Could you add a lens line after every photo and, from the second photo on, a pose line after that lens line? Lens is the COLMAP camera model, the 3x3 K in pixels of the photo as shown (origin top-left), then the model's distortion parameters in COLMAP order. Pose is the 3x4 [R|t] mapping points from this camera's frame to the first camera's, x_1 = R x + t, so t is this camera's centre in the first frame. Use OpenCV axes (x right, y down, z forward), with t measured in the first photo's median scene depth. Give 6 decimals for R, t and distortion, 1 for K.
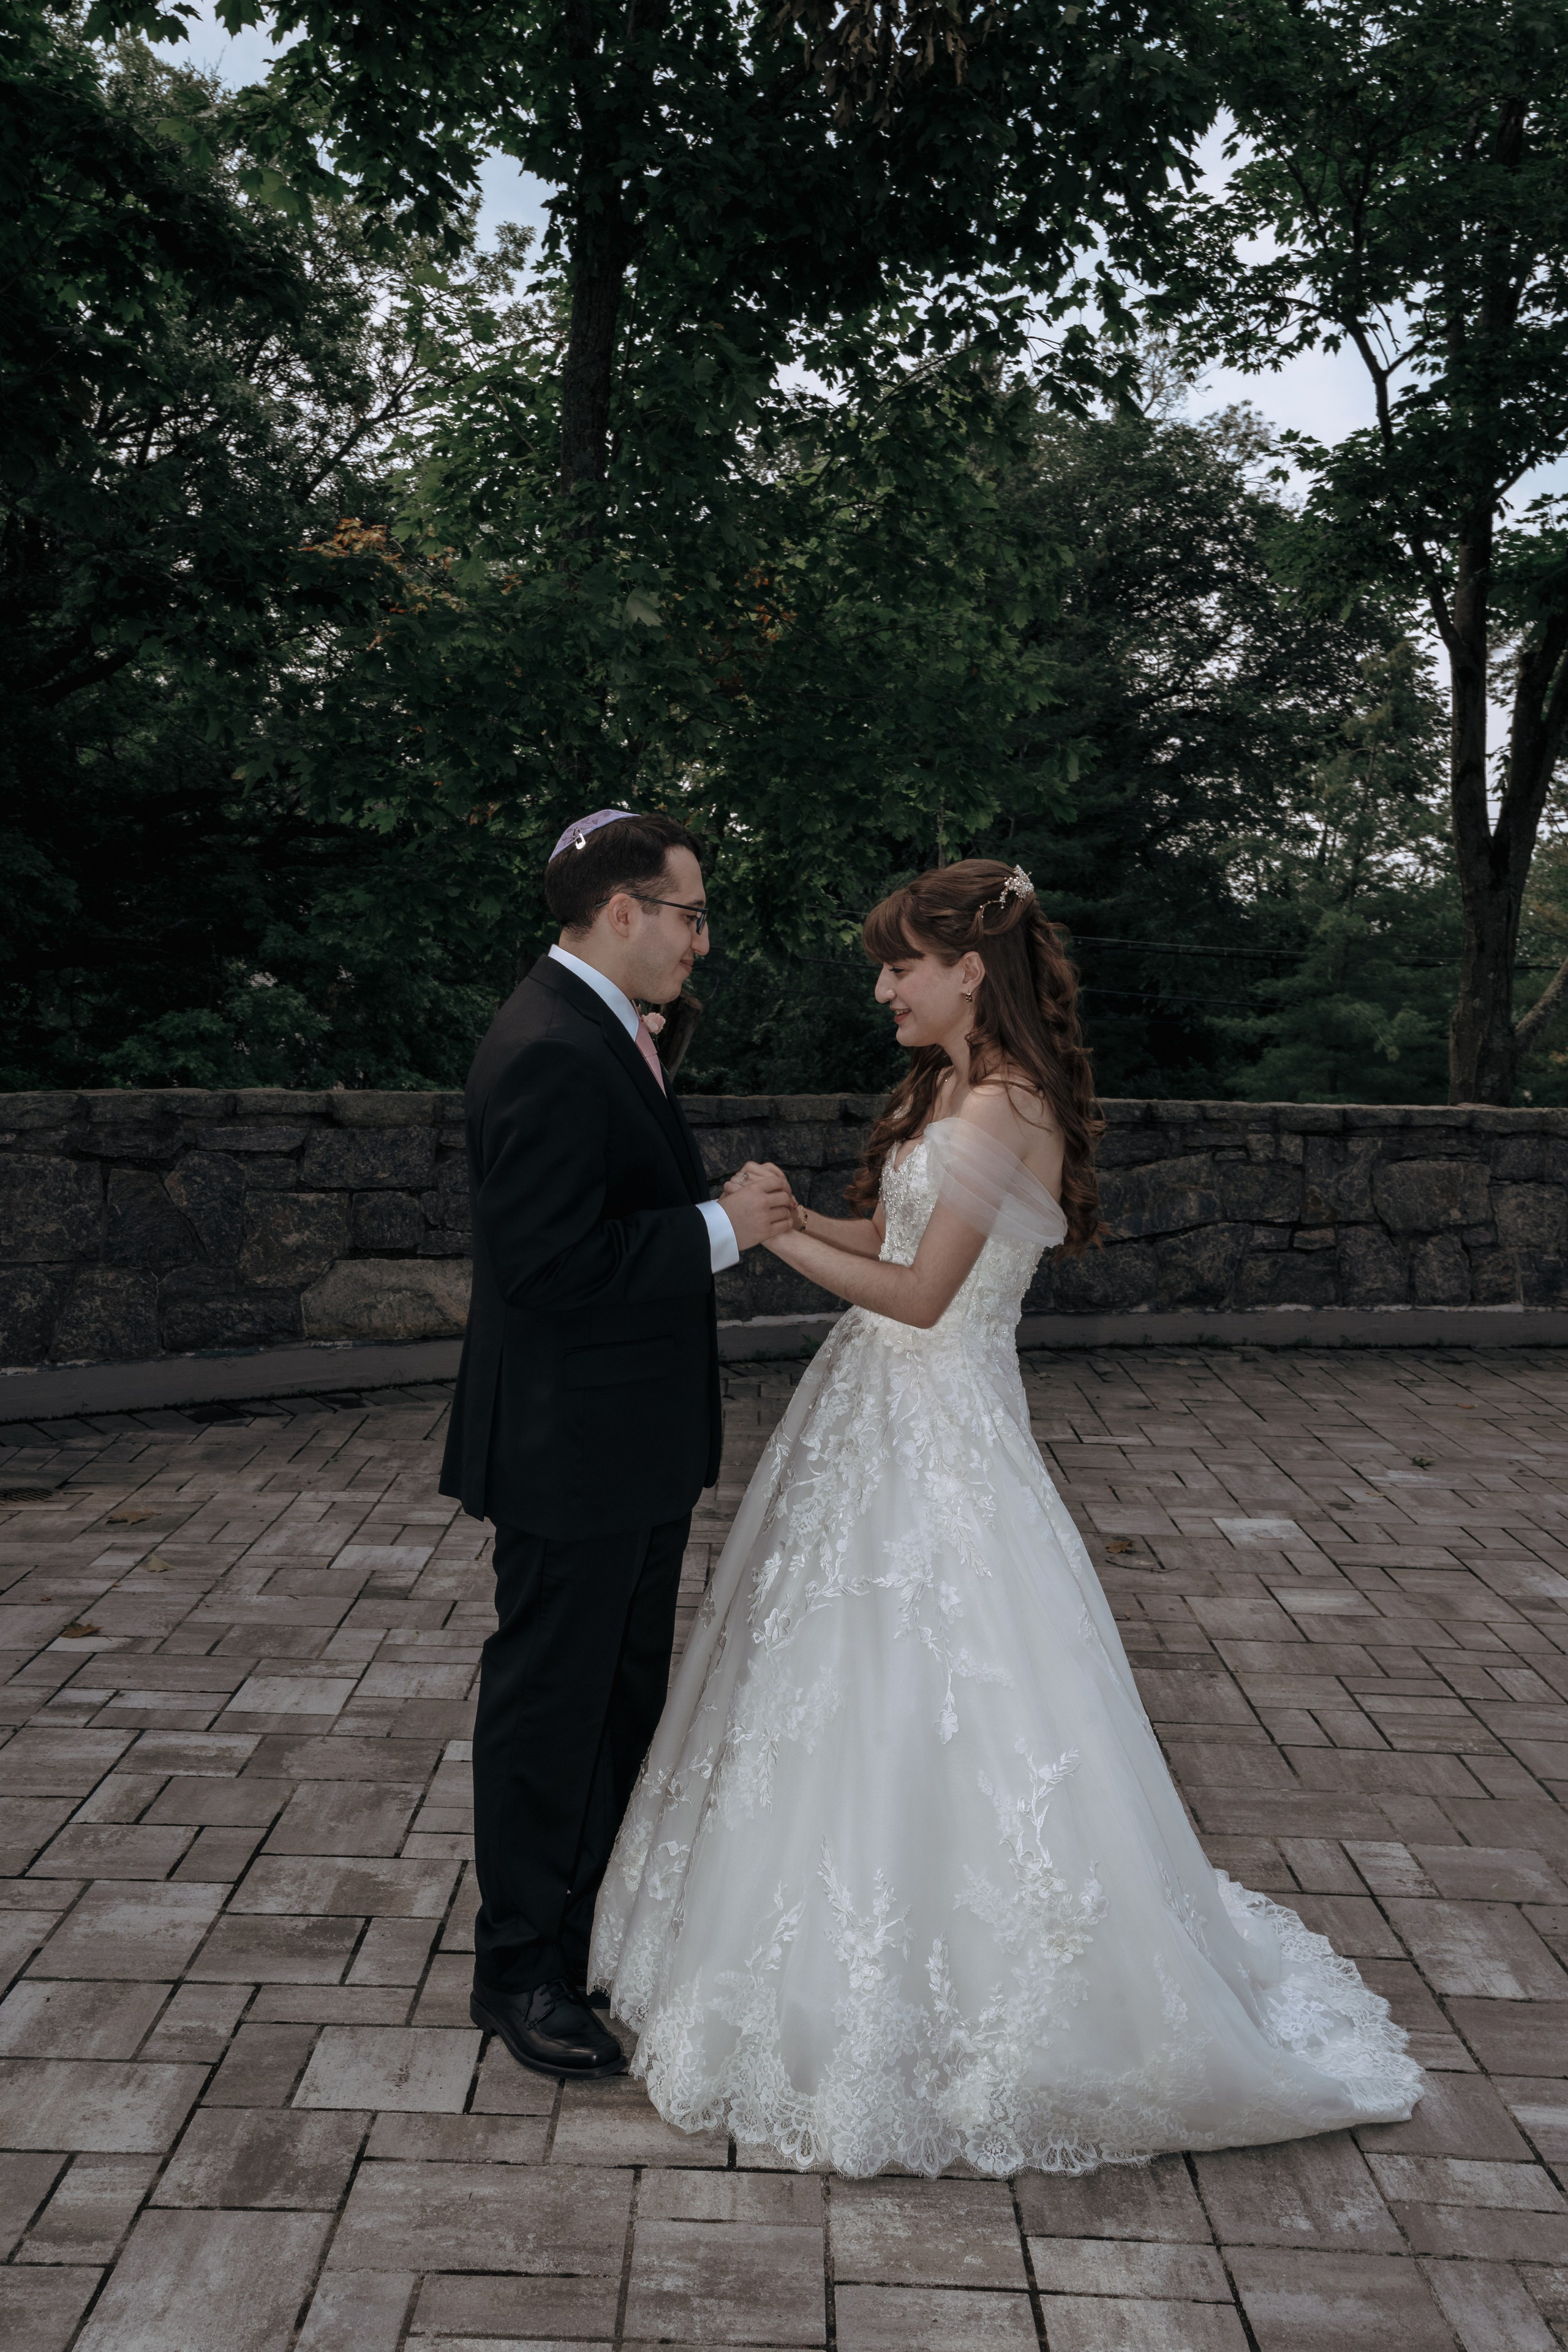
lens RADIAL K [[2222.0, 0, 782.7], [0, 2222.0, 1174.3], [0, 0, 1]] dist [0.037025, 0.085709]
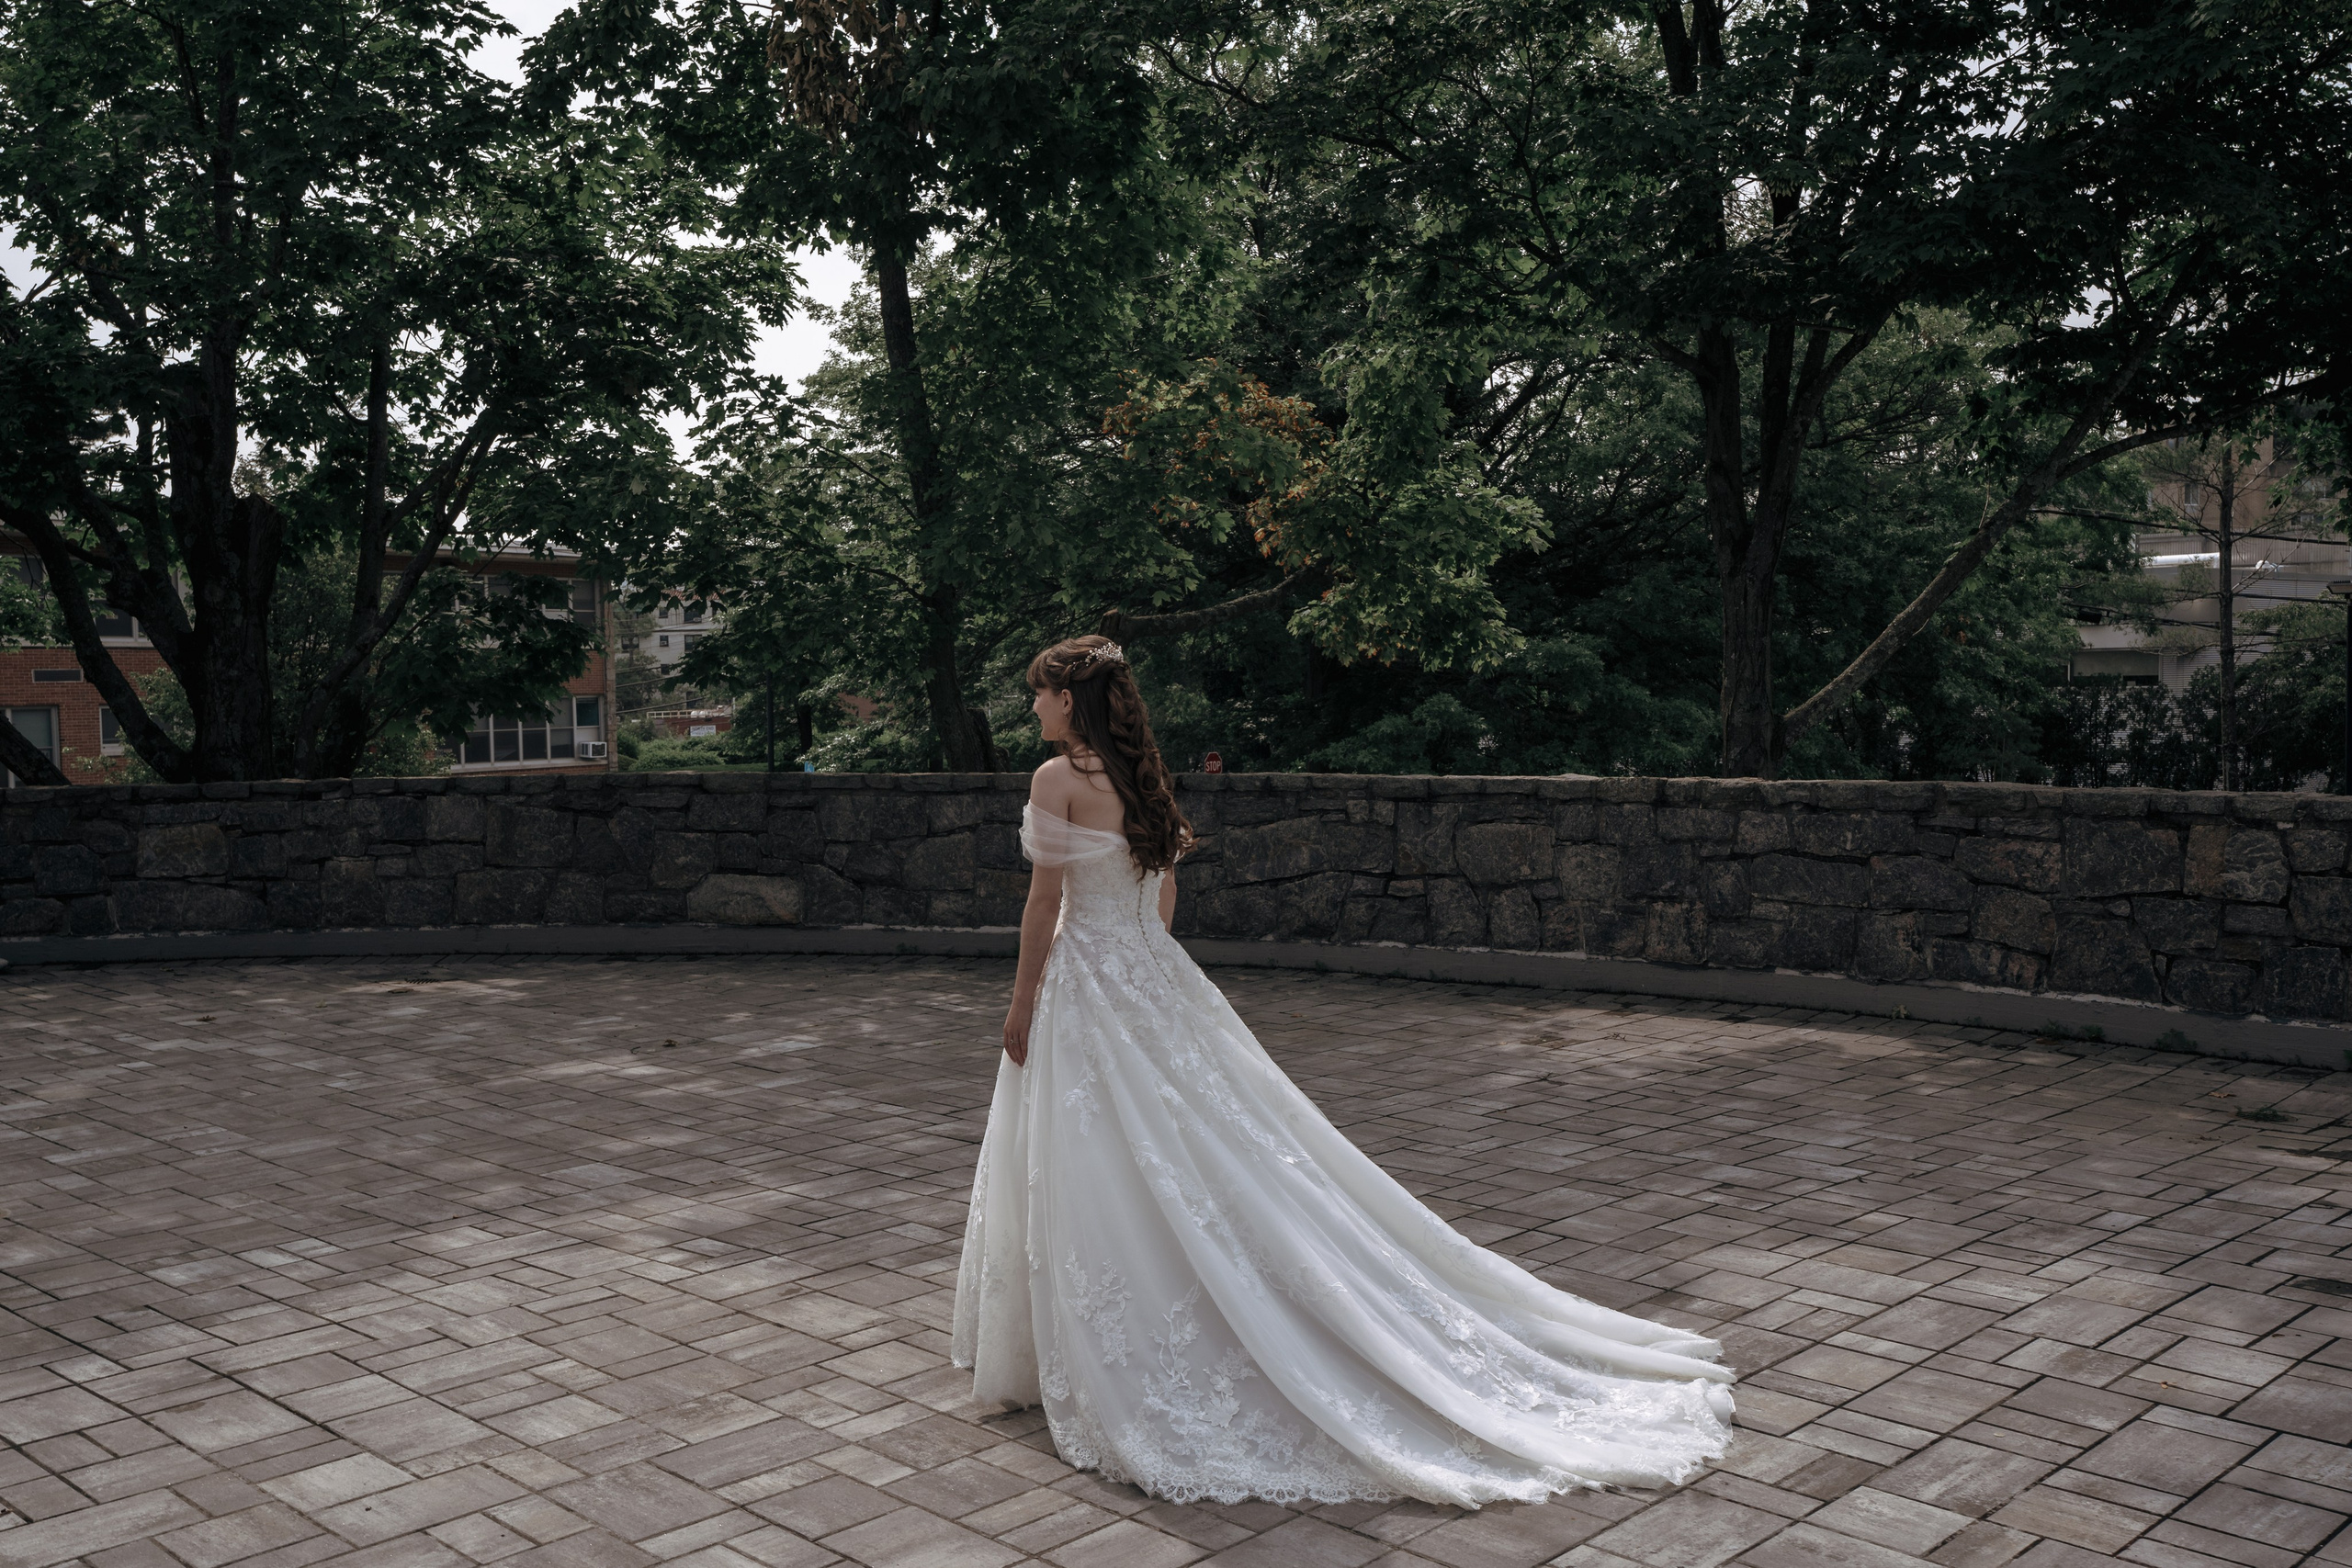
lens RADIAL K [[2200.7, 0, 1178.4], [0, 2200.7, 781.4], [0, 0, 1]] dist [0.045861, 0.062641]
pose [[0.706596, -0.009516, -0.707554, 1.122982], [-0.022708, 0.999090, -0.036114, 0.019637], [0.707253, 0.041585, 0.705736, 0.082372]]
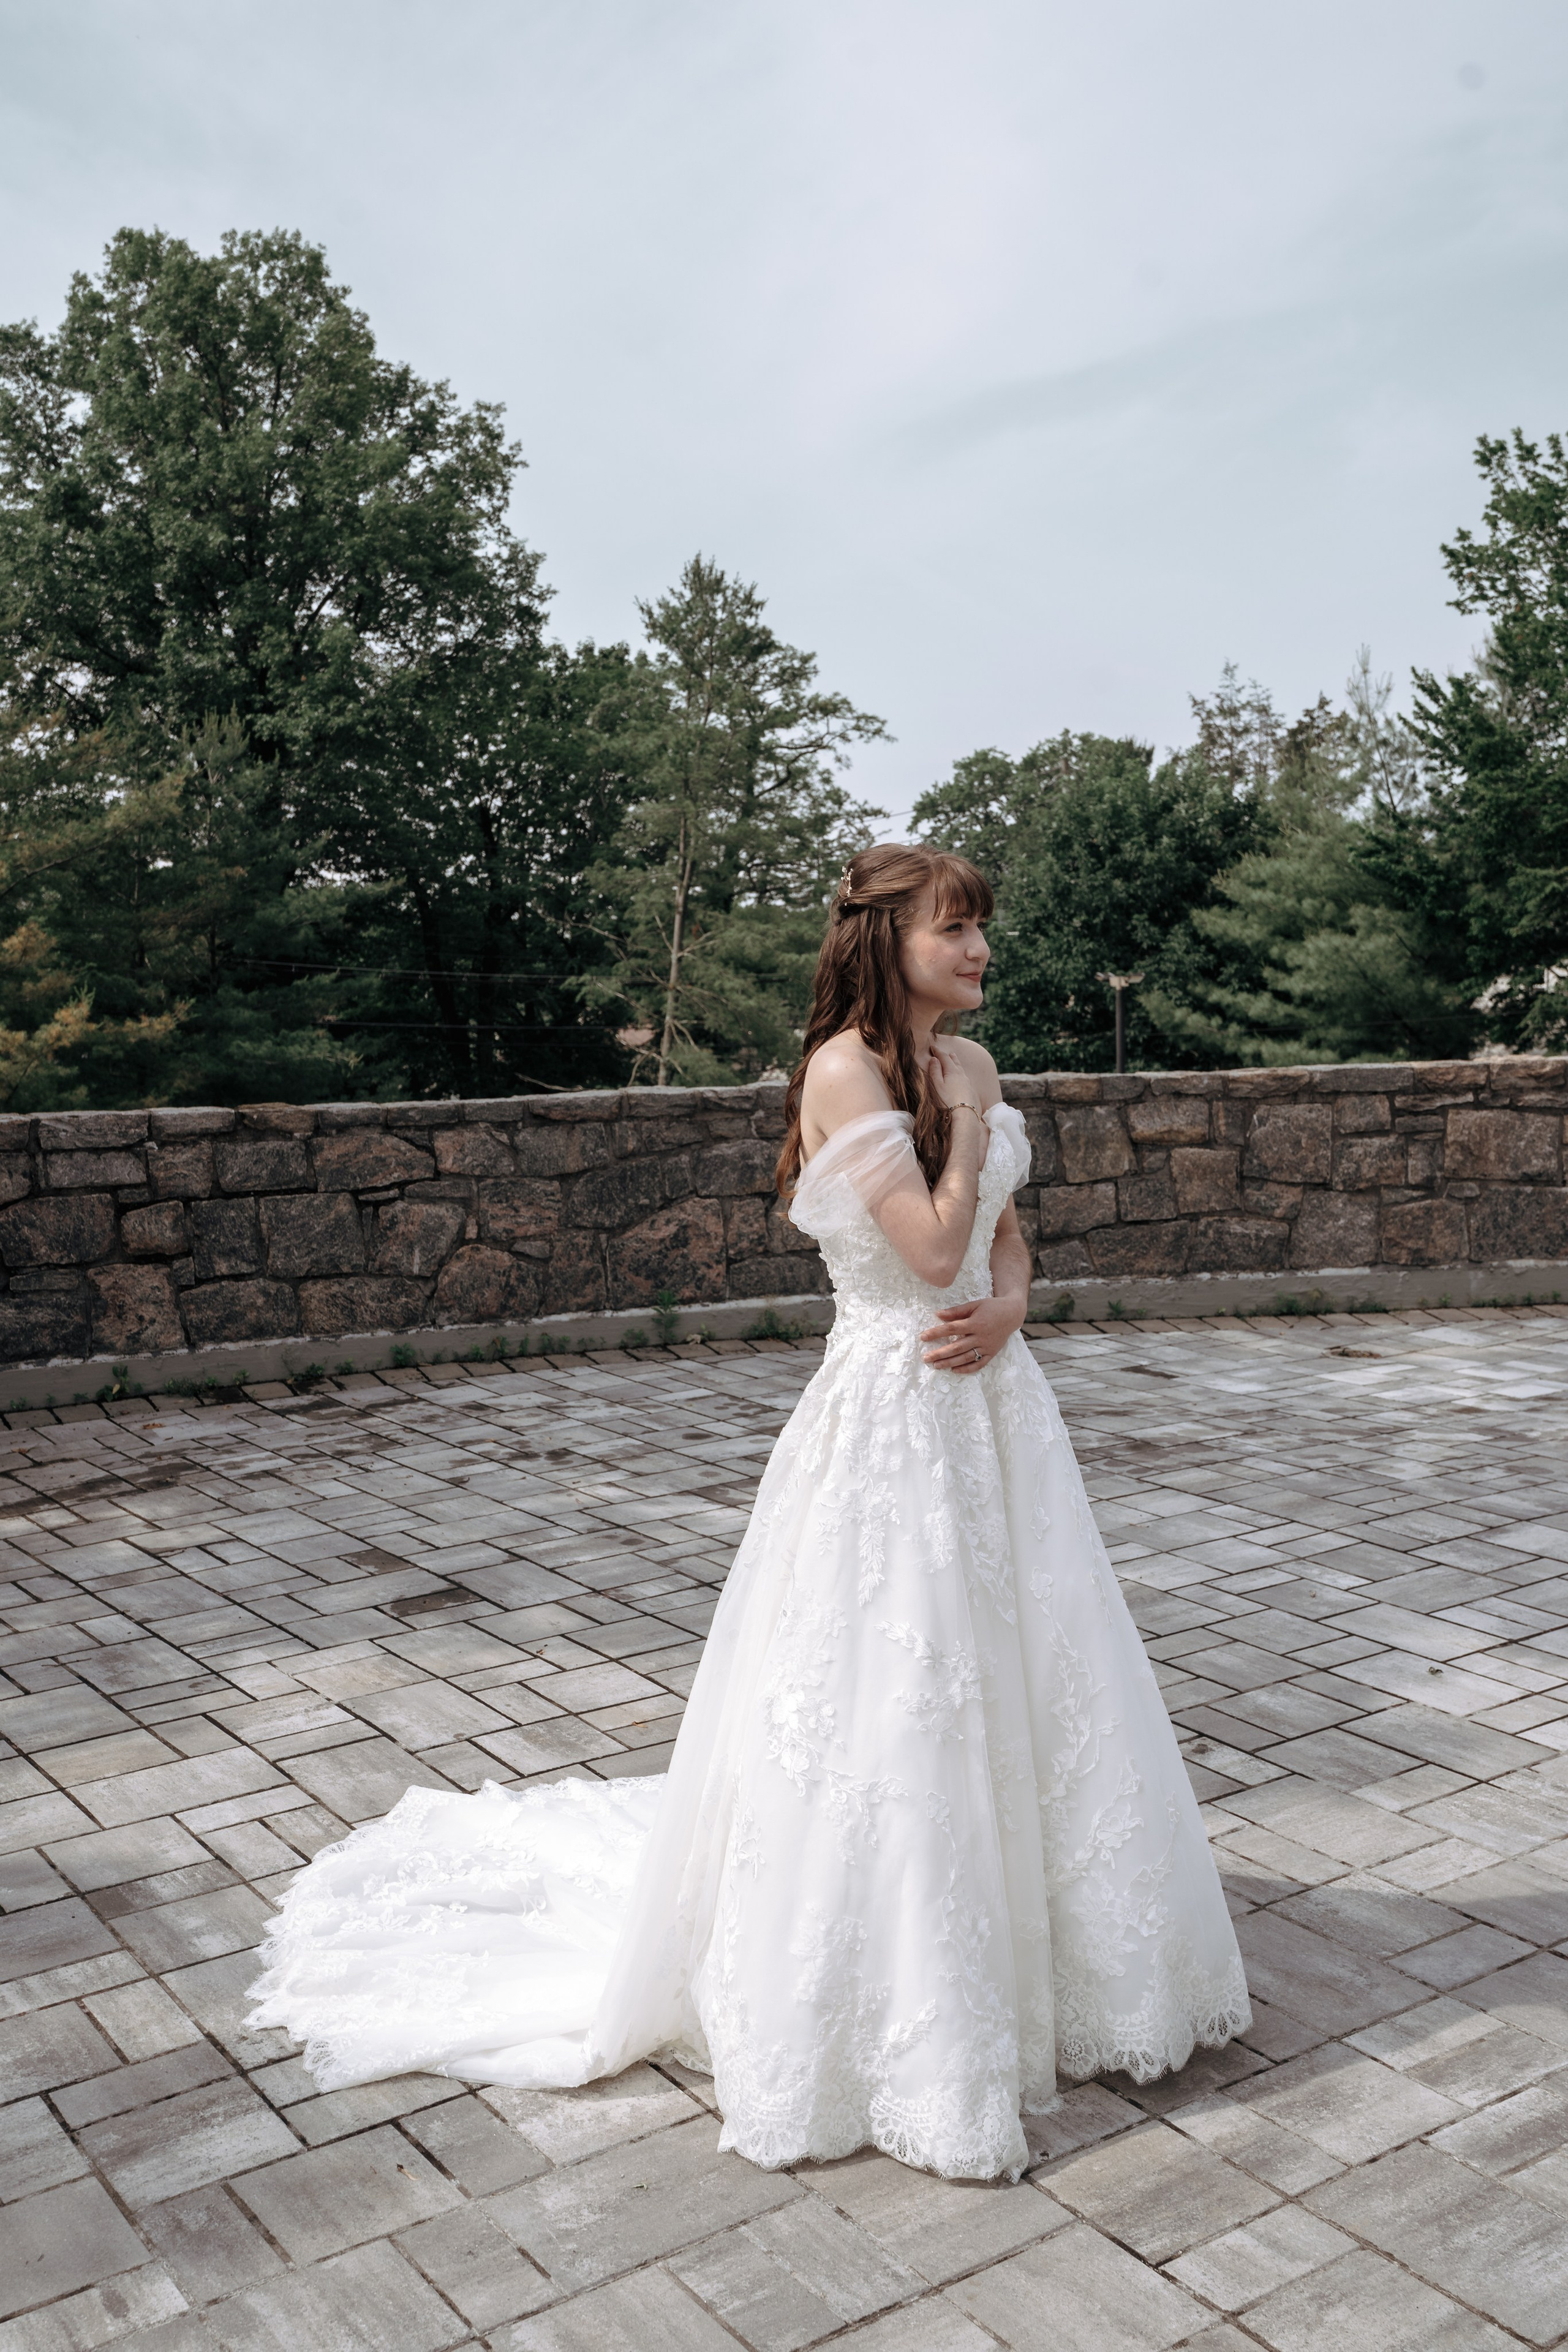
lens RADIAL K [[2236.7, 0, 784.0], [0, 2236.7, 1176.0], [0, 0, 1]] dist [0.037312, 0.110144]
pose [[0.818851, -0.105664, 0.564197, 0.623543], [0.097504, 0.994231, 0.044689, -0.002204], [-0.565665, 0.018418, 0.824430, 0.216089]]
